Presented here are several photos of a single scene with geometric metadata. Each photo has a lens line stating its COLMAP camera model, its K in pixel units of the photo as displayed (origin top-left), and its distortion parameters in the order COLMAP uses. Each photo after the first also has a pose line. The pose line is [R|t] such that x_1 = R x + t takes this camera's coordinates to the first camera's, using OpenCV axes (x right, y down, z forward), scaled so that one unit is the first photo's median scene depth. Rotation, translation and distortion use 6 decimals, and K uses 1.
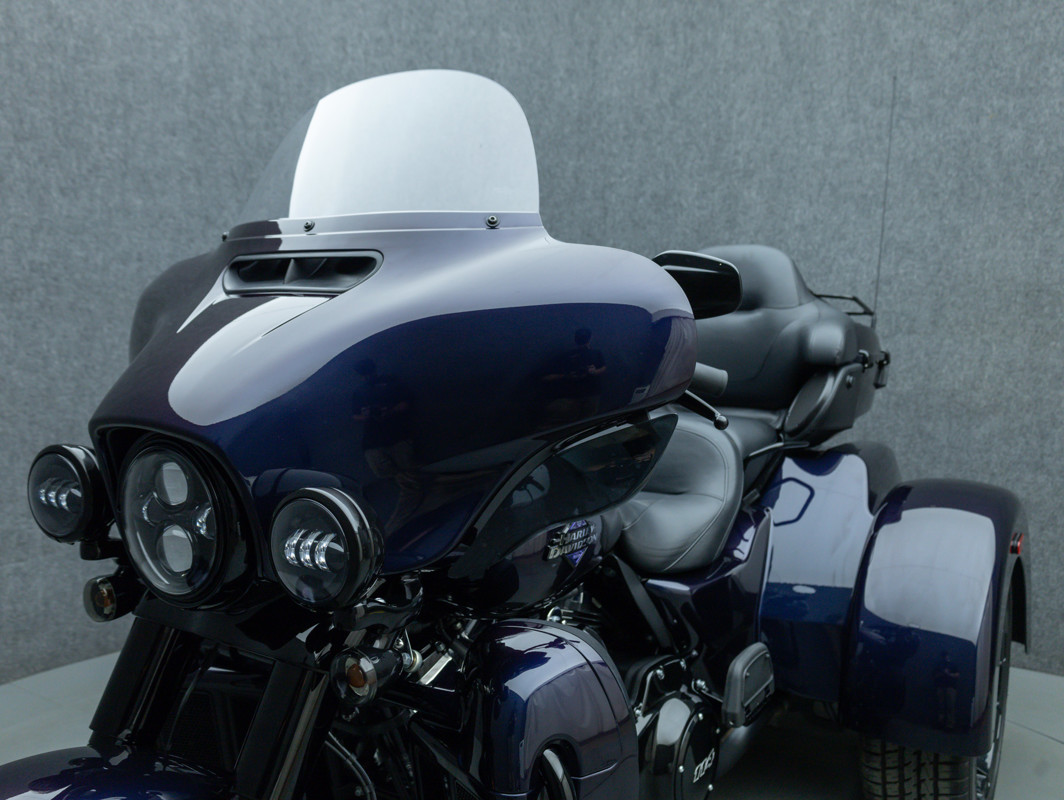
lens RADIAL K [[976.3, 0, 530.8], [0, 976.3, 402.8], [0, 0, 1]] dist [0.003507, 0.000000]
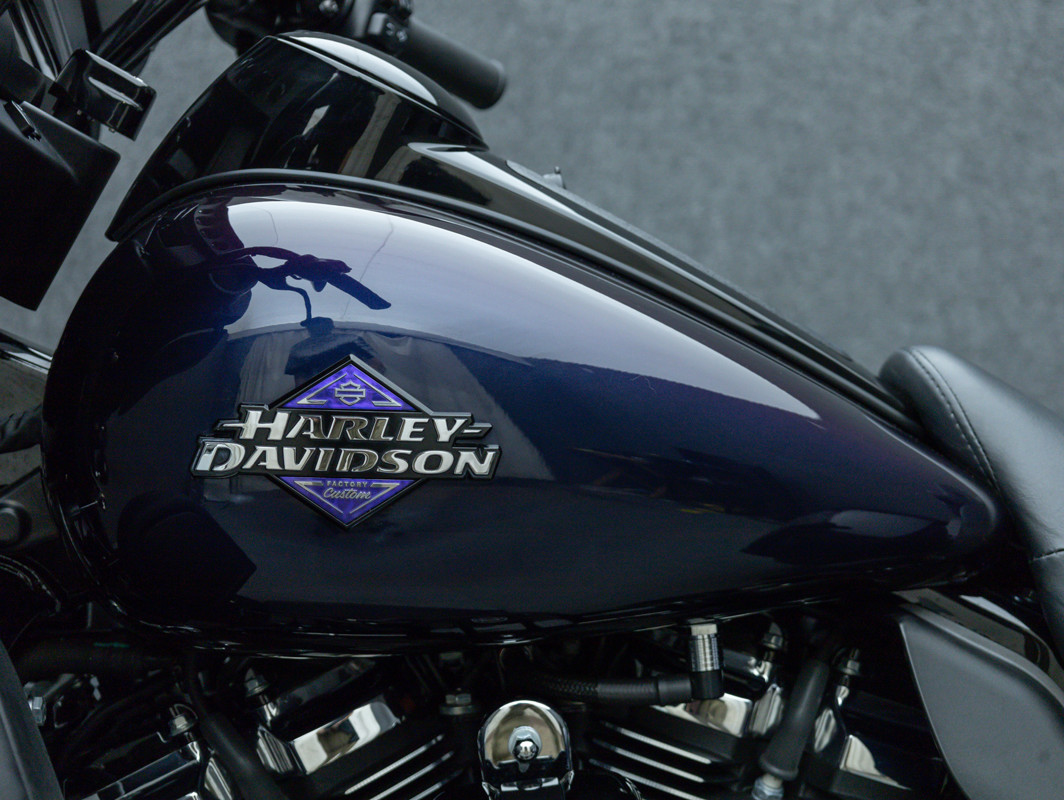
lens RADIAL K [[2409.7, 0, 522.0], [0, 2409.7, 401.9], [0, 0, 1]] dist [-0.026522, 0.000000]
pose [[0.588389, 0.018849, -0.808358, 0.323848], [-0.062468, 0.997800, -0.022203, 0.055866], [0.806161, 0.063561, 0.588272, 0.271670]]
